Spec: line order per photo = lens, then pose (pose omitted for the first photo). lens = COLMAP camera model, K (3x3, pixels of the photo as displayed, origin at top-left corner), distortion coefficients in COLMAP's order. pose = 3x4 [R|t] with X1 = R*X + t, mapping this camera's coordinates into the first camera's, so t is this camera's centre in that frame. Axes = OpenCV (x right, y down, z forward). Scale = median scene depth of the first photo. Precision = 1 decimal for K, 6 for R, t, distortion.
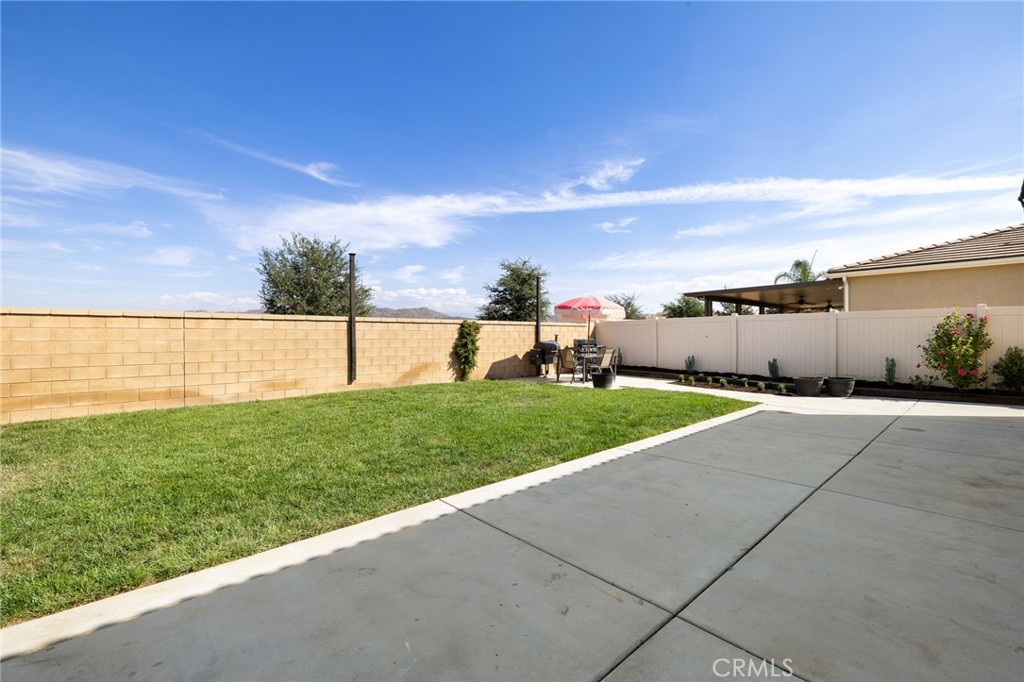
lens RADIAL K [[433.6, 0, 511.8], [0, 433.6, 318.7], [0, 0, 1]] dist [-0.005320, -0.000302]
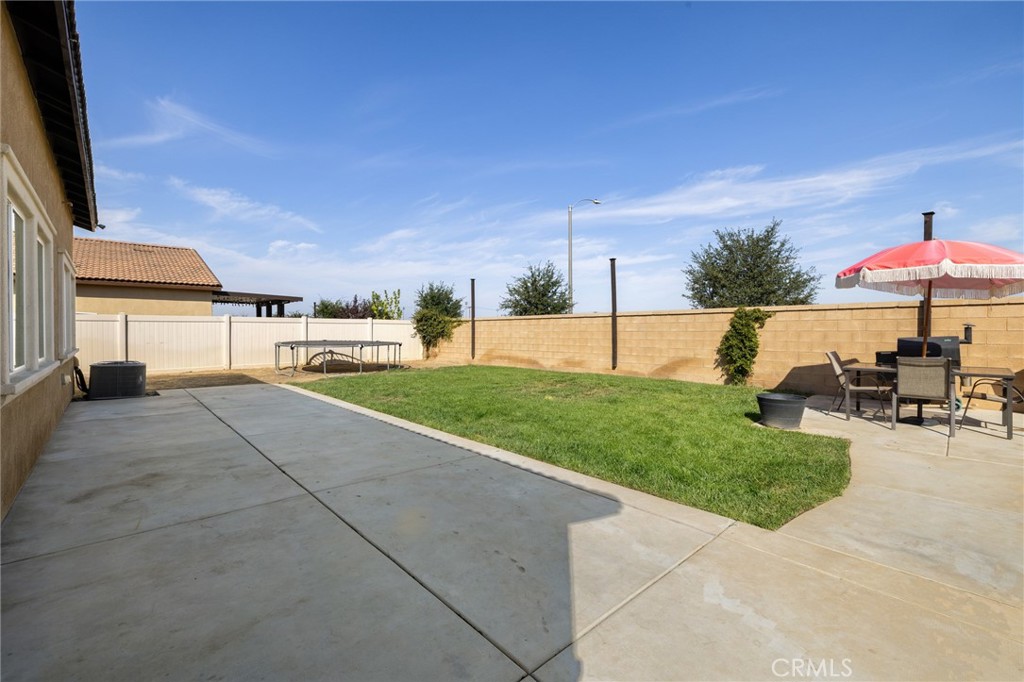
lens RADIAL K [[434.5, 0, 507.4], [0, 434.5, 337.0], [0, 0, 1]] dist [0.001090, -0.000141]
pose [[0.006020, 0.019435, -0.999793, 0.681598], [0.045669, 0.998763, 0.019690, 0.022015], [0.998938, -0.045778, 0.005125, 0.597748]]
